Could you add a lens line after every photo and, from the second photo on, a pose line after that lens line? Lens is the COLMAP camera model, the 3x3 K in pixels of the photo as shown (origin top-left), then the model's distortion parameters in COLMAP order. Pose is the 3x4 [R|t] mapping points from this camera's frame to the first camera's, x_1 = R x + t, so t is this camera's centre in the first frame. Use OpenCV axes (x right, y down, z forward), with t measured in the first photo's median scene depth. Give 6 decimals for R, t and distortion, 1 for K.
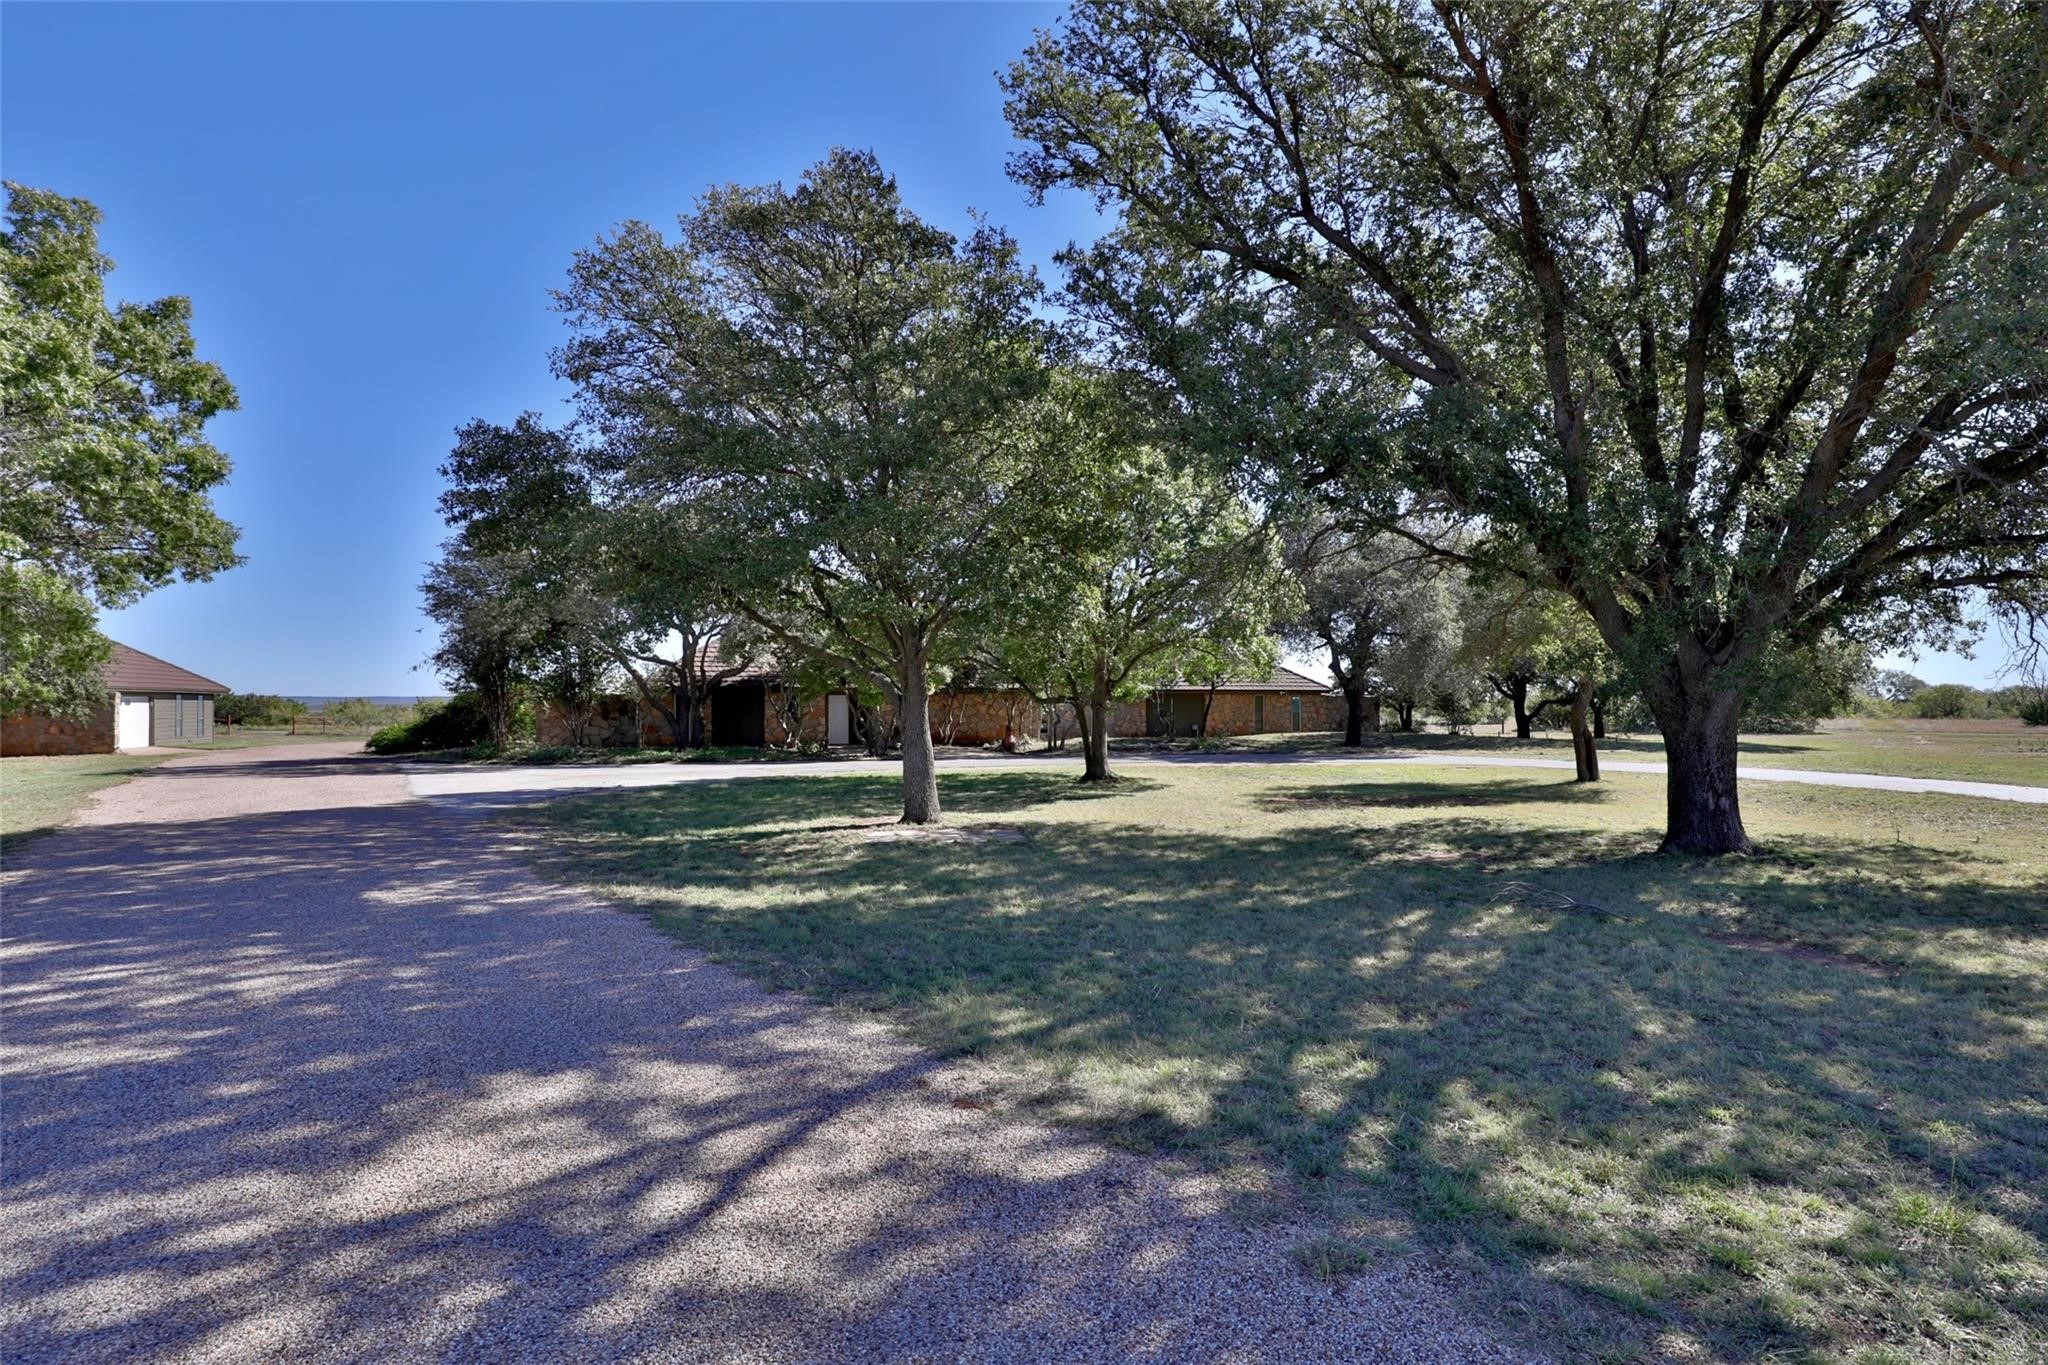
lens RADIAL K [[982.2, 0, 1023.0], [0, 982.2, 686.8], [0, 0, 1]] dist [-0.026331, 0.000501]
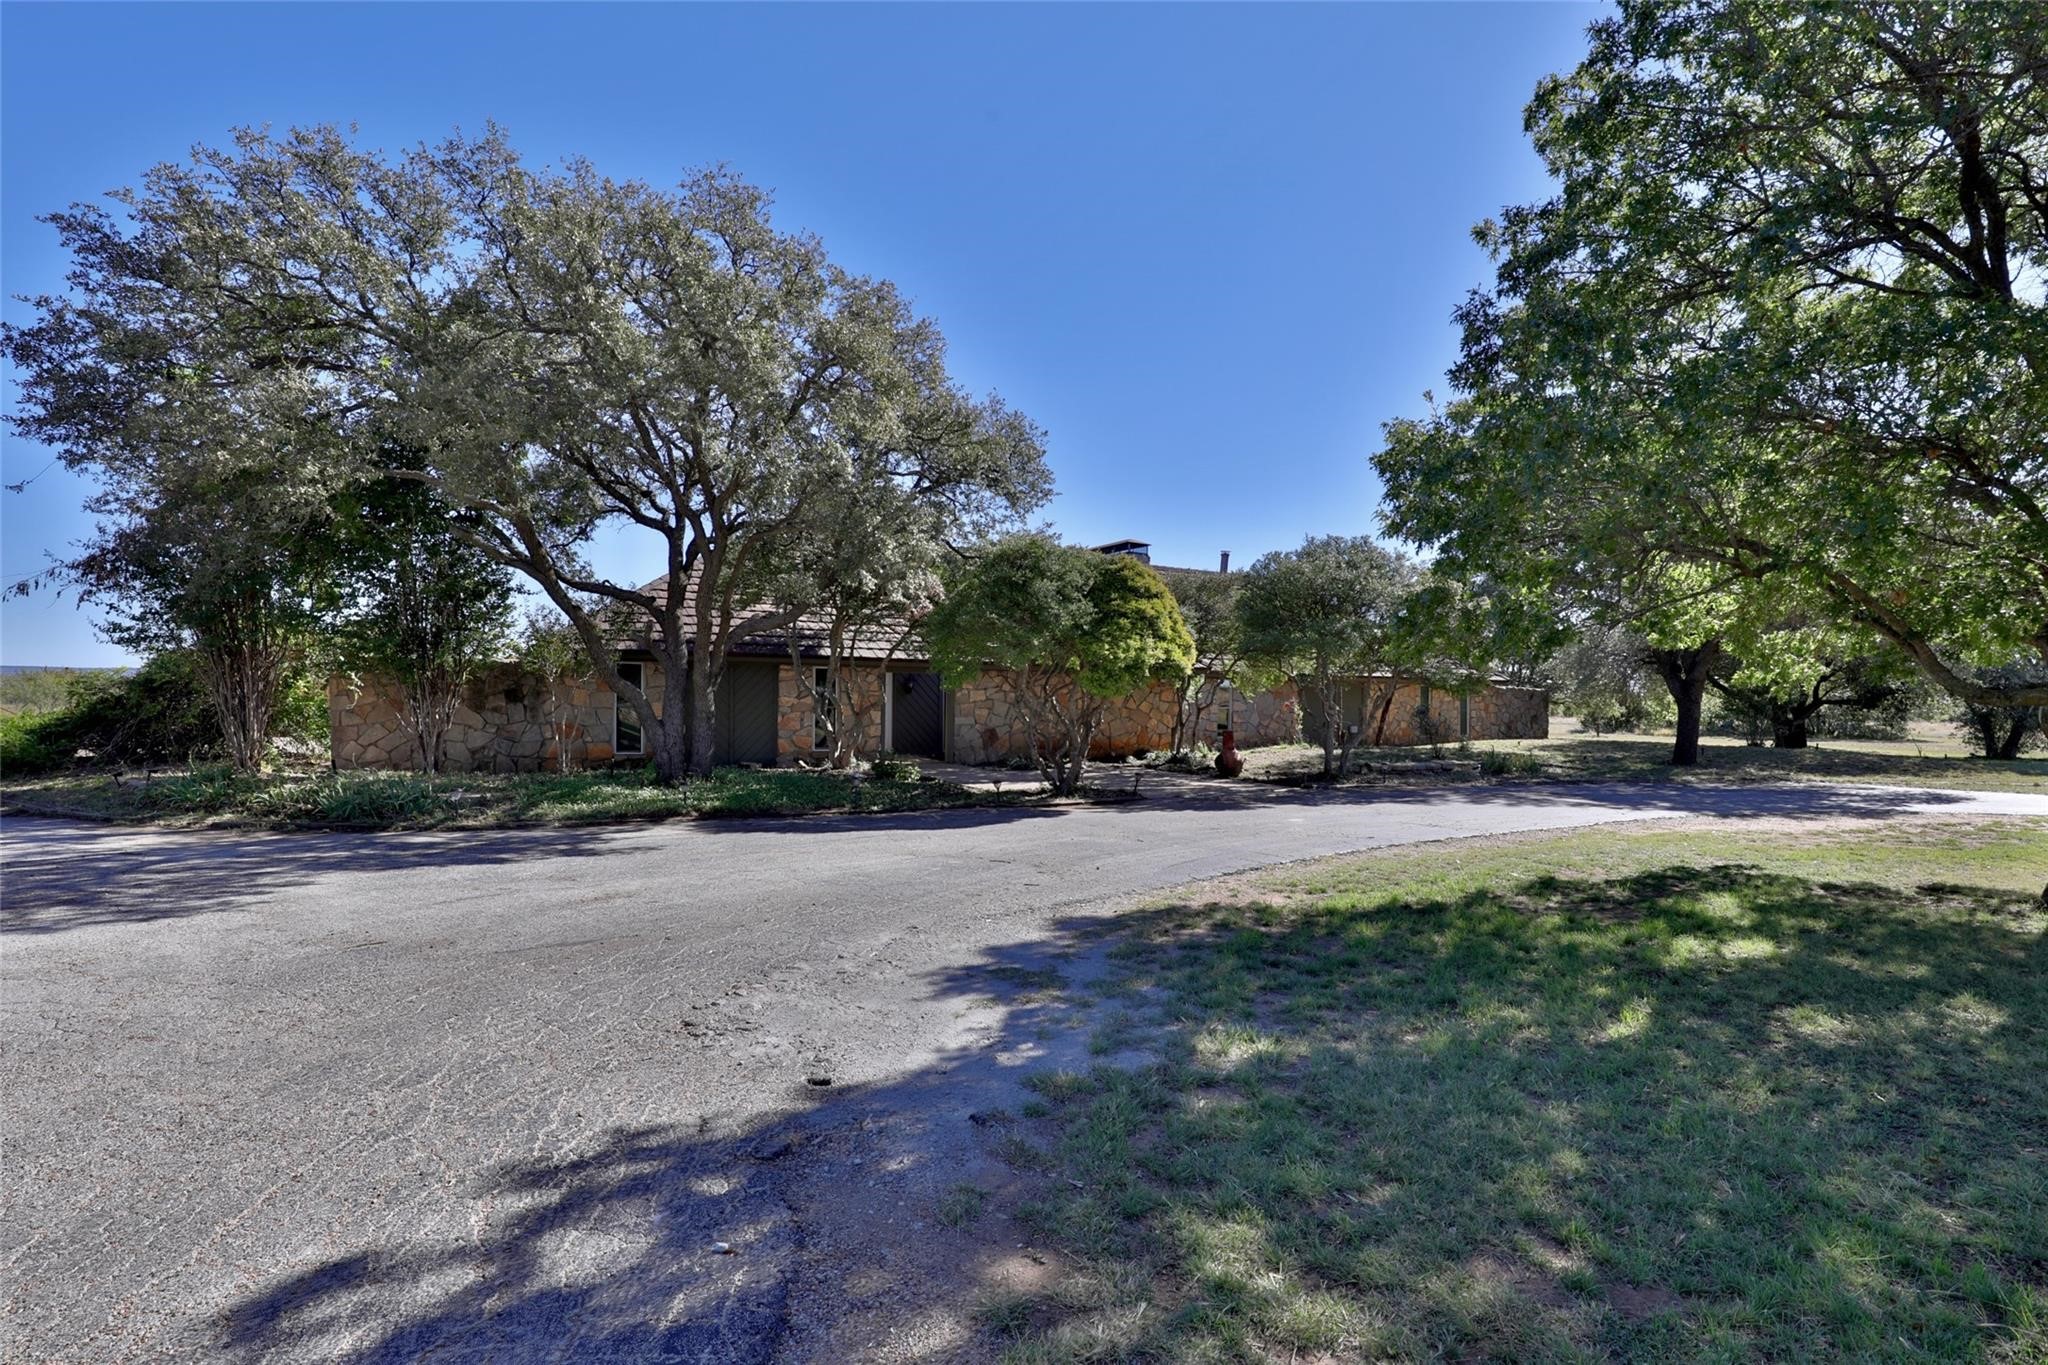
lens RADIAL K [[982.2, 0, 1024.6], [0, 982.2, 686.4], [0, 0, 1]] dist [-0.026331, 0.000501]
pose [[0.986076, 0.016363, 0.165491, -0.254786], [-0.017579, 0.999828, 0.005889, 0.013388], [-0.165366, -0.008716, 0.986194, 0.498477]]
